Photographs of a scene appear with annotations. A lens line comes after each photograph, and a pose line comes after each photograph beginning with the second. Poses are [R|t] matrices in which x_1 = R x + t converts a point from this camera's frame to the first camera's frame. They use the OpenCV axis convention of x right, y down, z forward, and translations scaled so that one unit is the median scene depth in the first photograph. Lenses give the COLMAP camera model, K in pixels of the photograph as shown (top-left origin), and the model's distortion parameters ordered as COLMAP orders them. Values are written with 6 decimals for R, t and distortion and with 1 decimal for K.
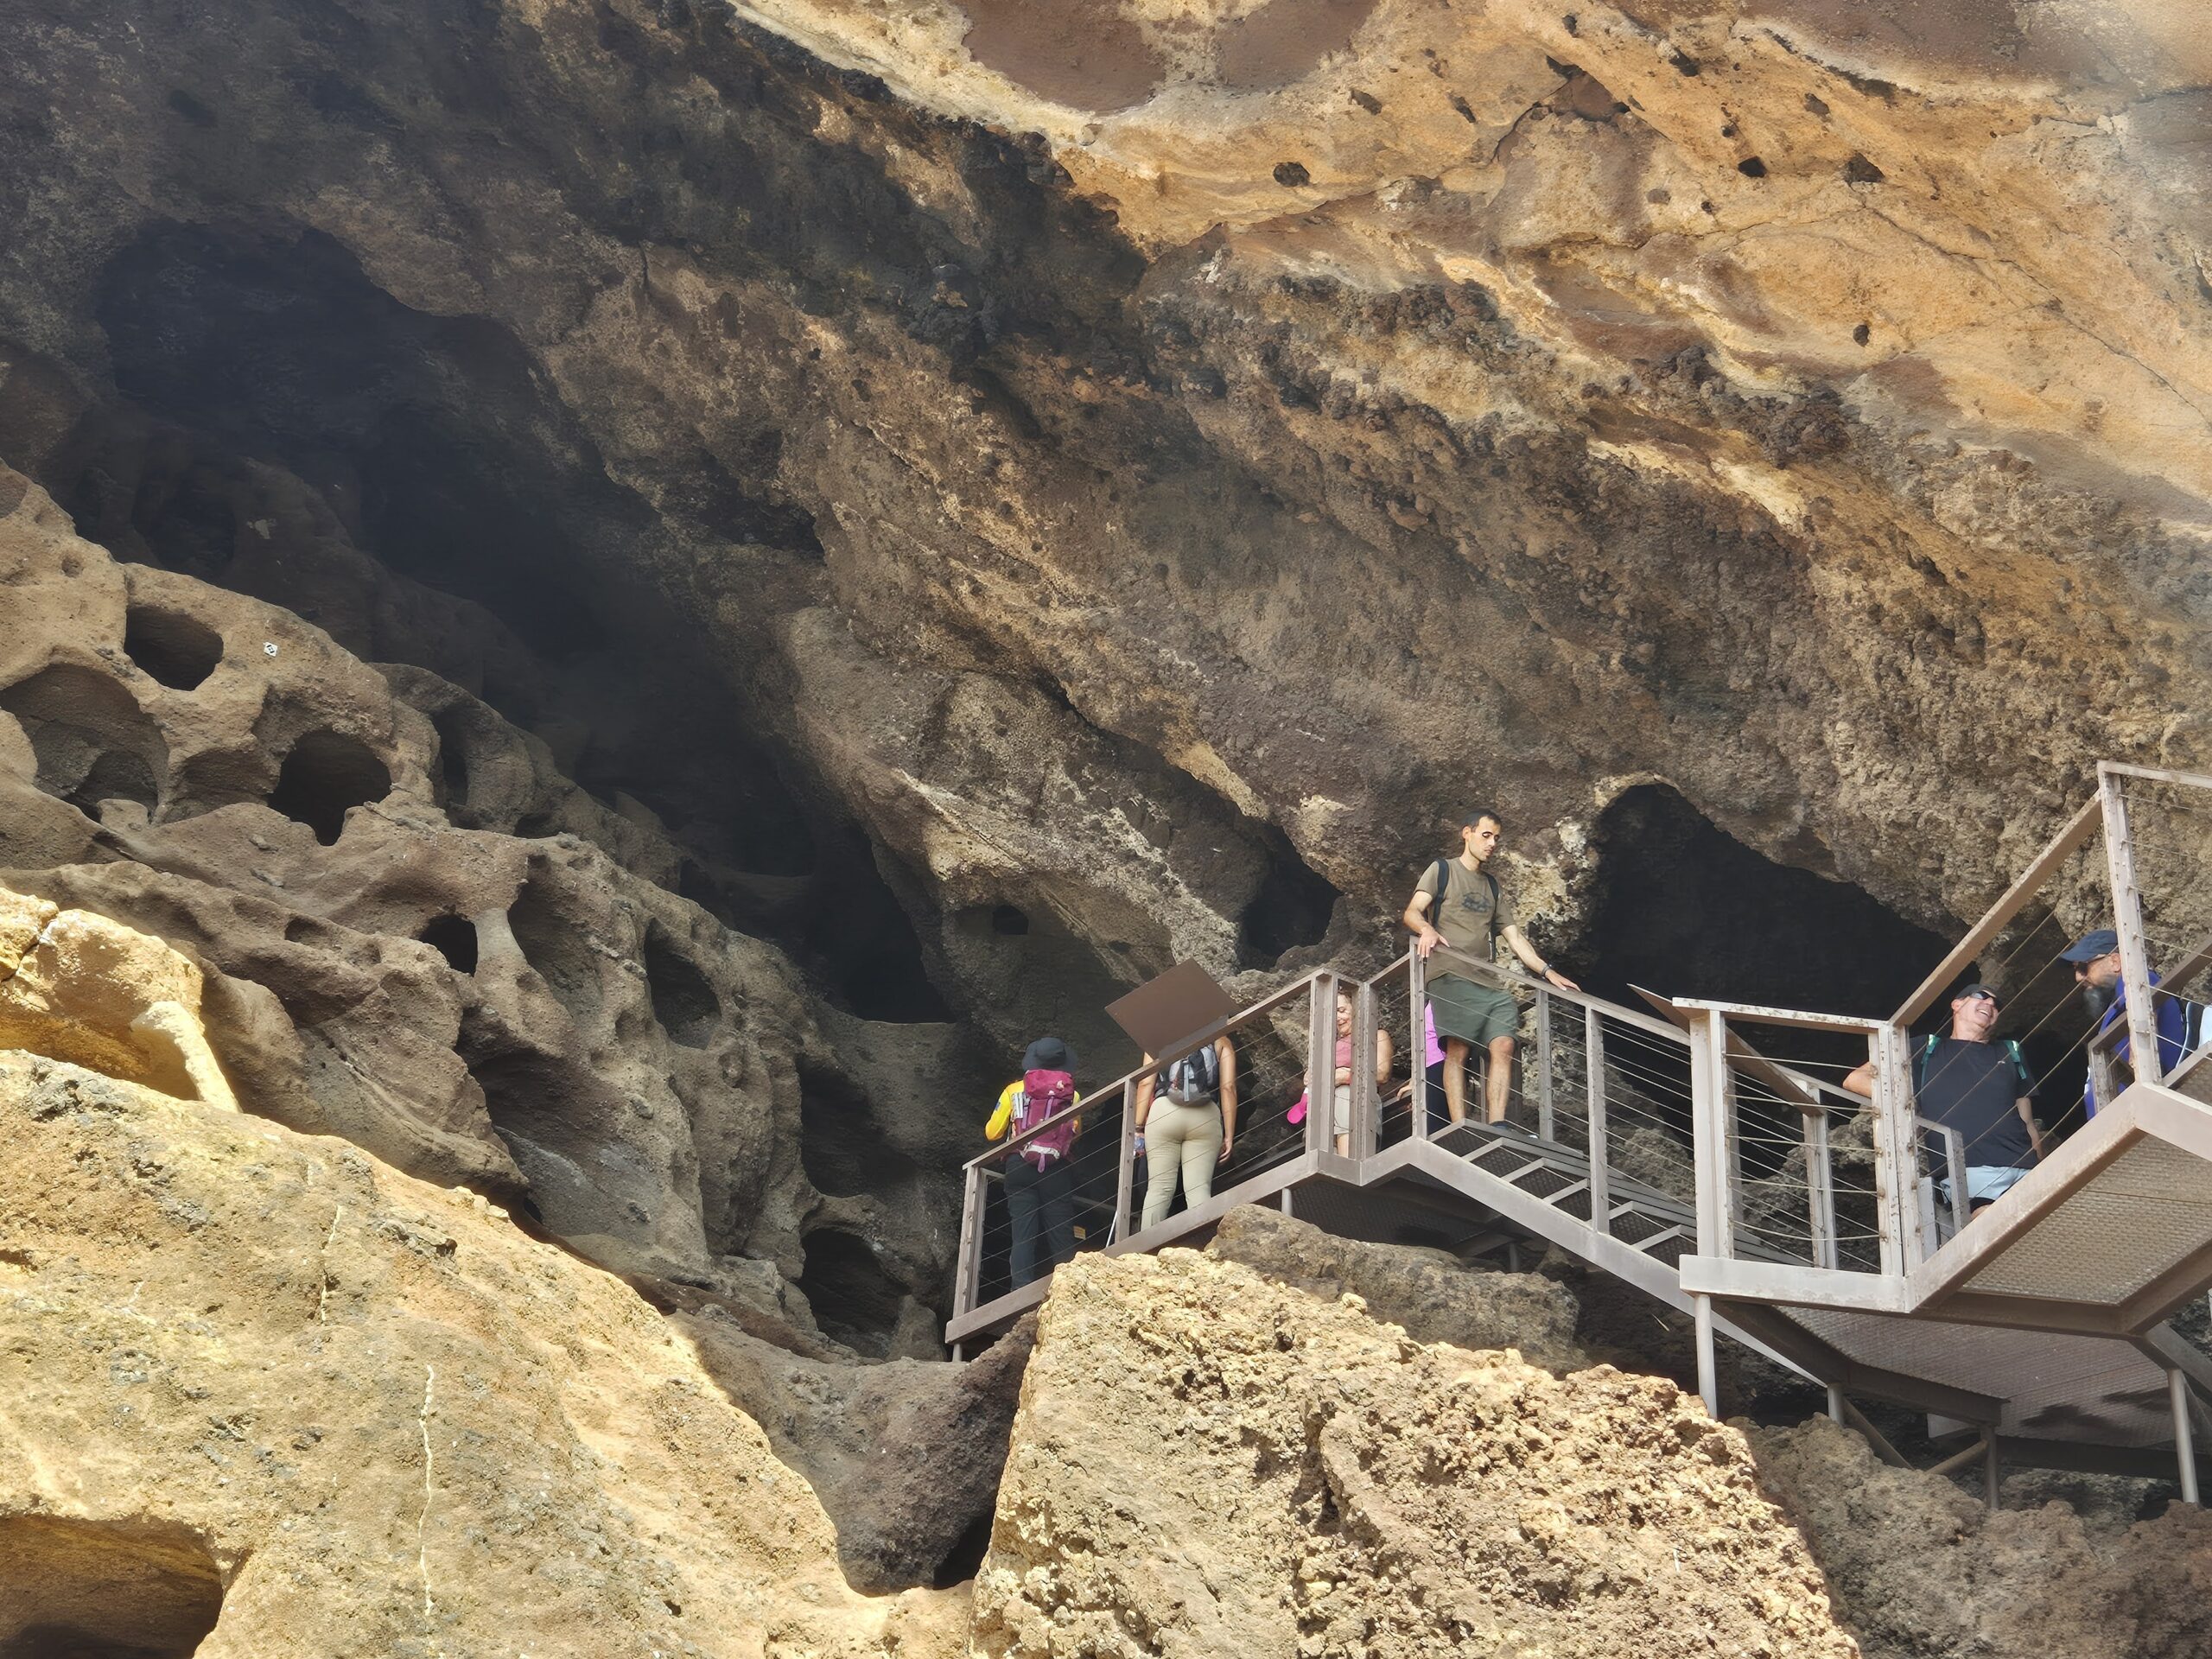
lens RADIAL K [[2887.0, 0, 1106.0], [0, 2887.0, 829.5], [0, 0, 1]] dist [0.079560, -0.042475]
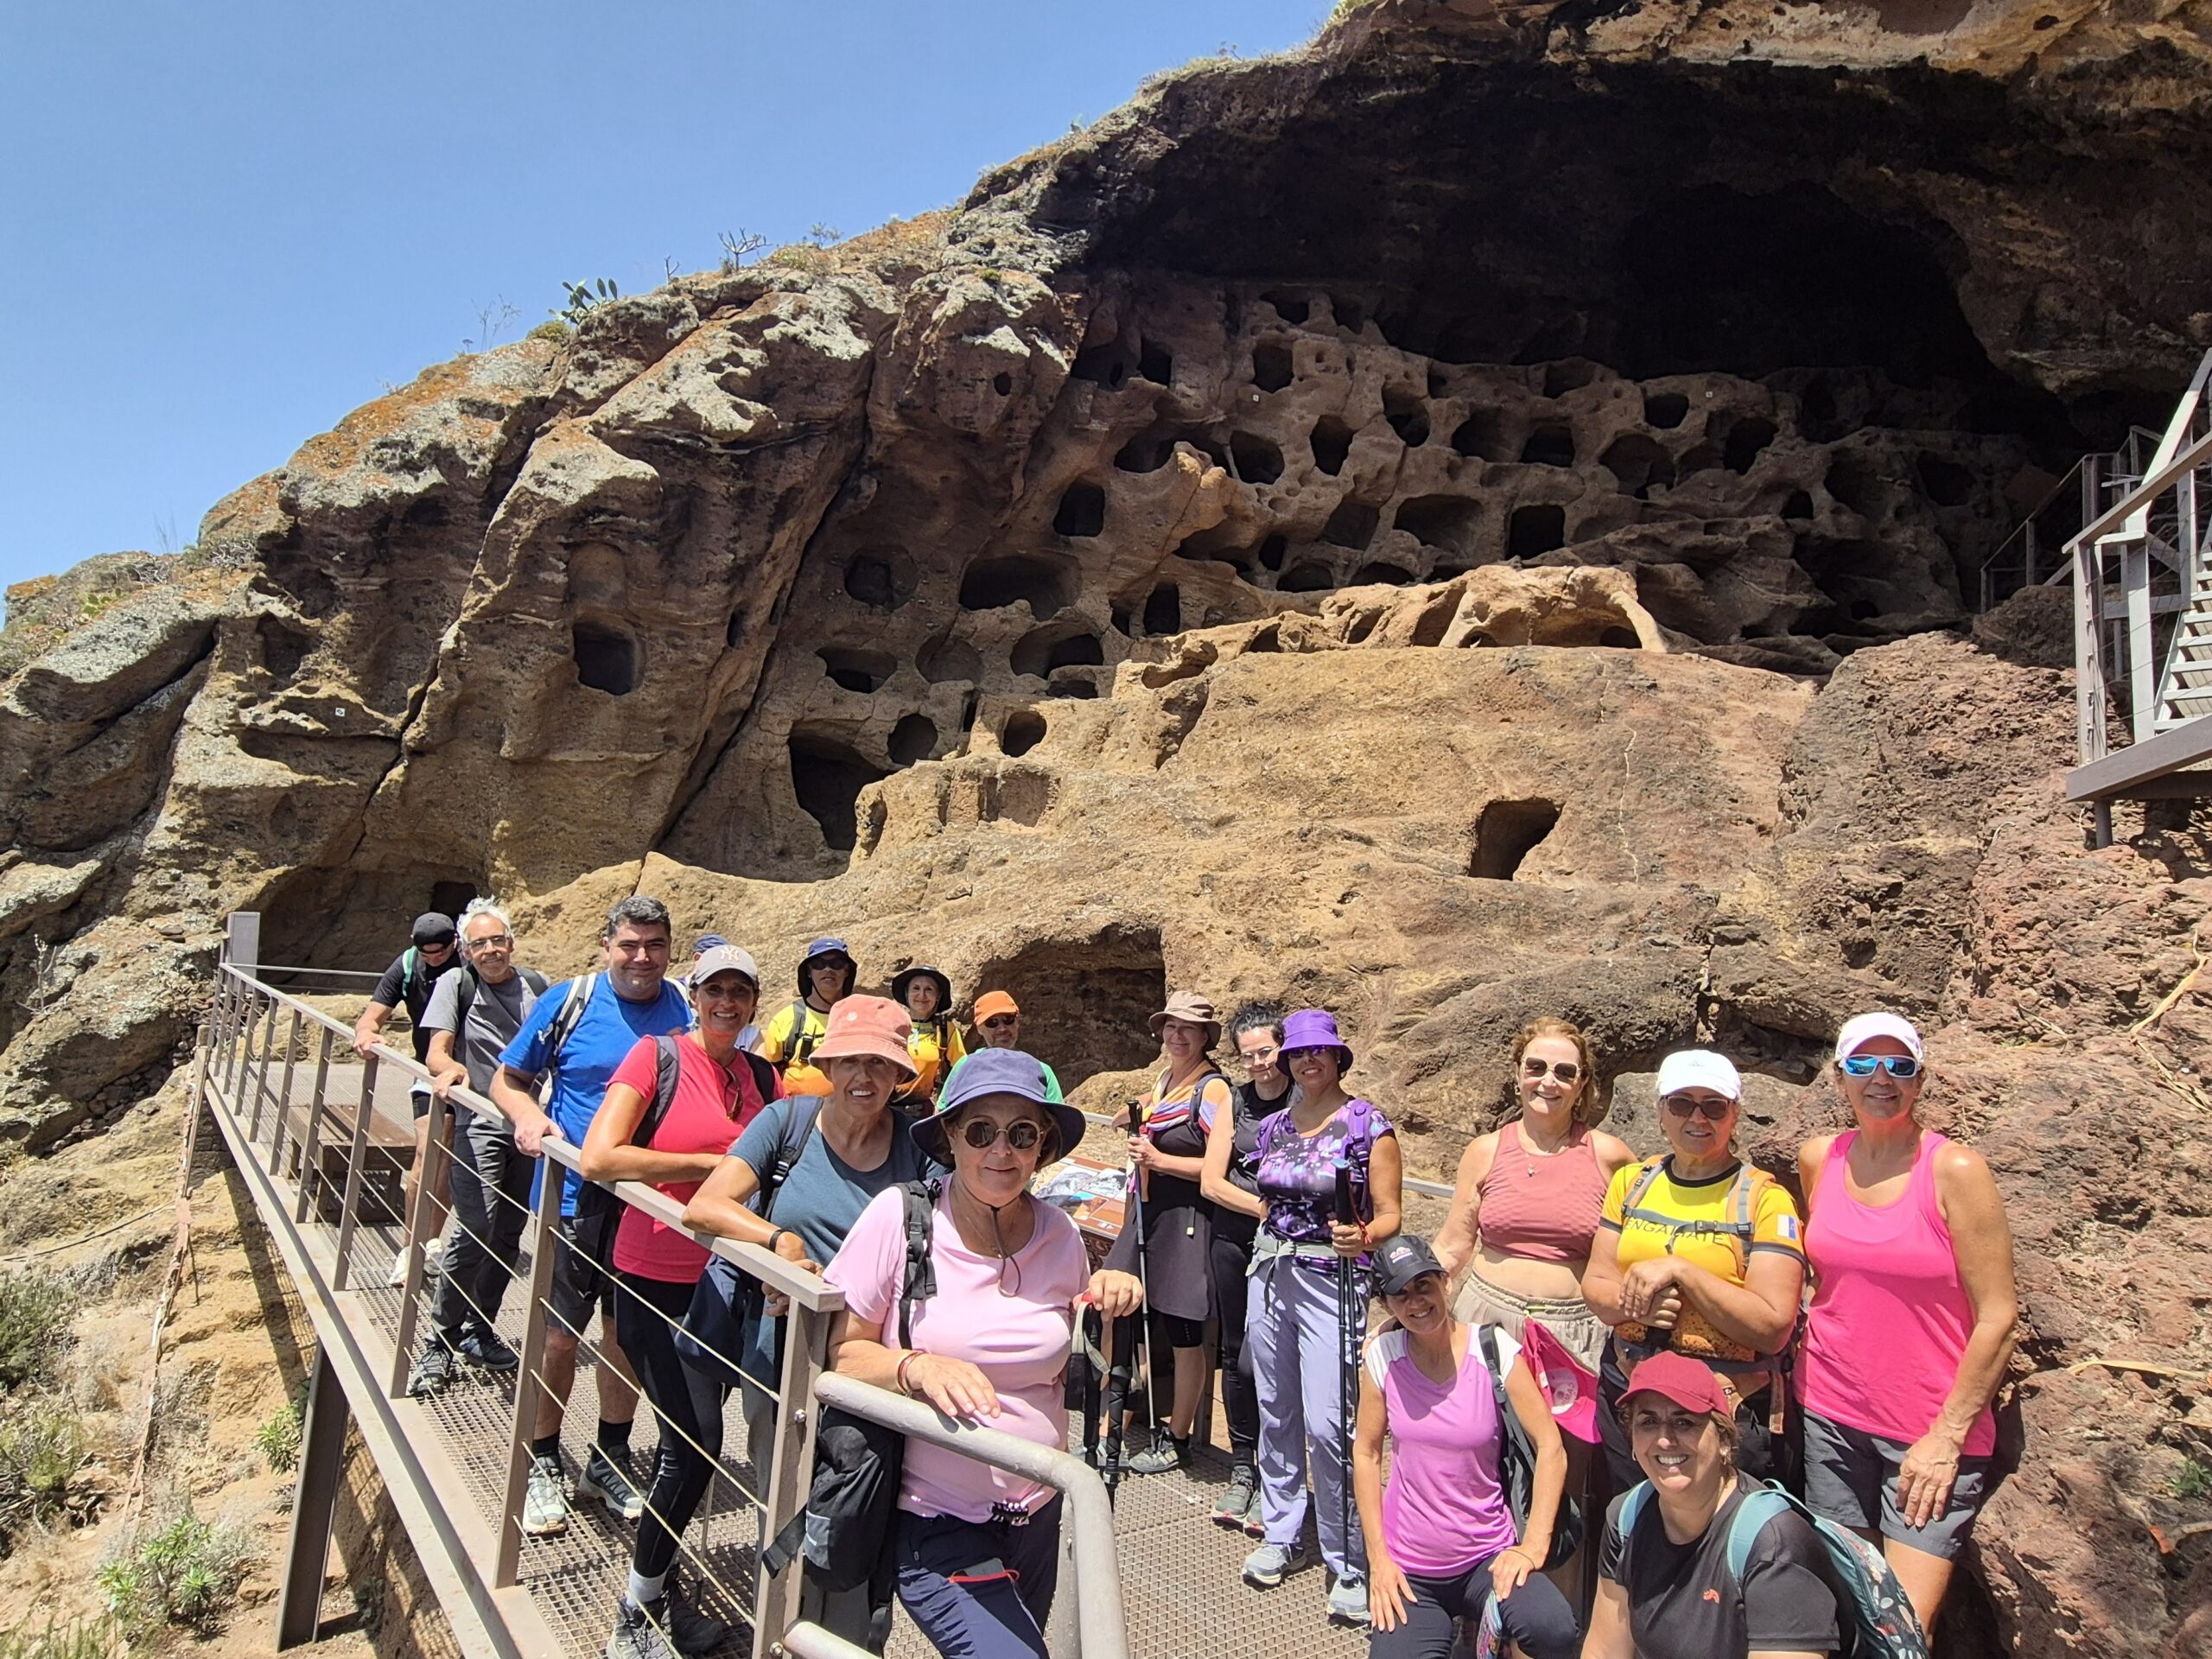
lens RADIAL K [[1257.3, 0, 1077.1], [0, 1257.3, 836.7], [0, 0, 1]] dist [-0.007736, 0.002944]
pose [[0.591149, -0.102192, -0.800062, 0.236254], [0.331931, 0.934871, 0.125845, -0.033801], [0.735095, -0.339959, 0.586569, -0.102665]]
